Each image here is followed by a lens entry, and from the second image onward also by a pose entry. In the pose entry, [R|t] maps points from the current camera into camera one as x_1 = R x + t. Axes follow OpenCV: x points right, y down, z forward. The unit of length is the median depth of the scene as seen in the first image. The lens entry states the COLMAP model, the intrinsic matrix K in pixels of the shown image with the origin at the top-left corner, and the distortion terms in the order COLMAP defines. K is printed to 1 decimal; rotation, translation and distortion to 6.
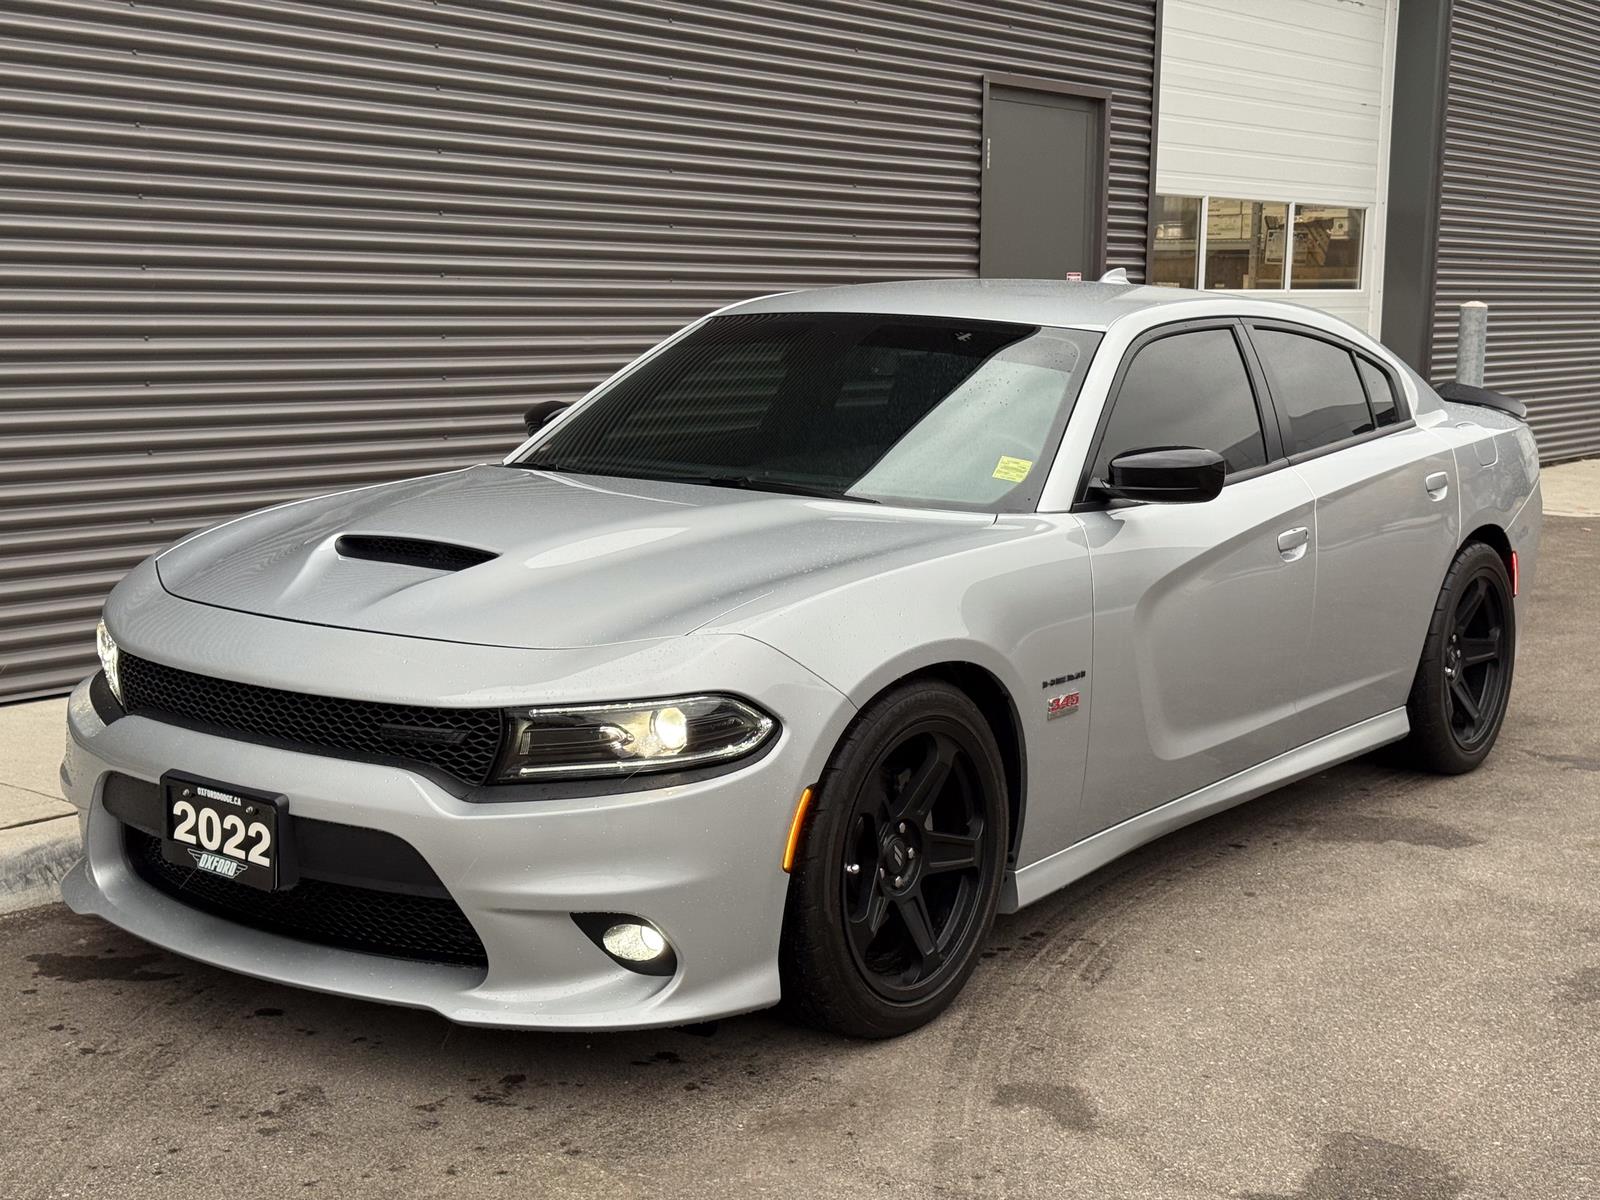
lens RADIAL K [[2246.9, 0, 800.0], [0, 2246.9, 600.0], [0, 0, 1]] dist [0.171577, -0.301586]
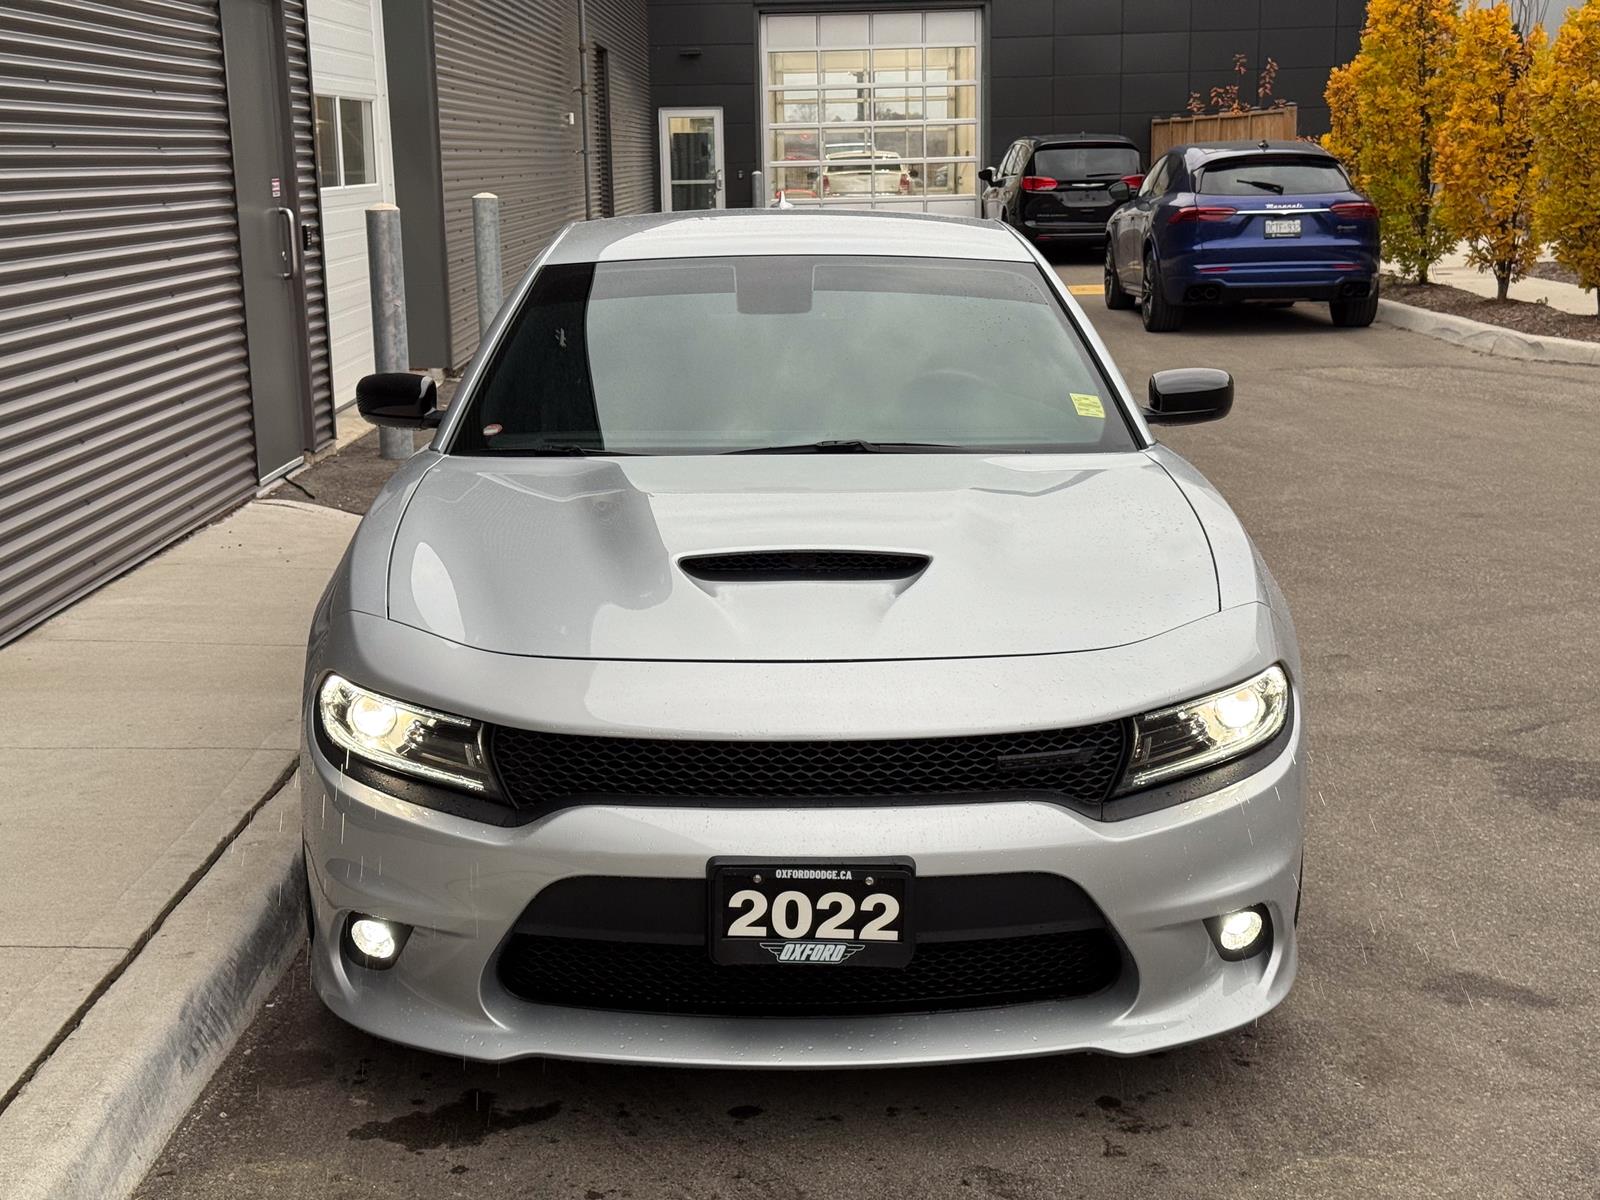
lens RADIAL K [[2246.9, 0, 800.0], [0, 2246.9, 600.0], [0, 0, 1]] dist [0.171577, -0.301586]
pose [[0.806999, -0.145451, 0.572361, -0.734335], [0.113591, 0.989328, 0.091255, -0.095684], [-0.579526, -0.008628, 0.814908, 0.304207]]
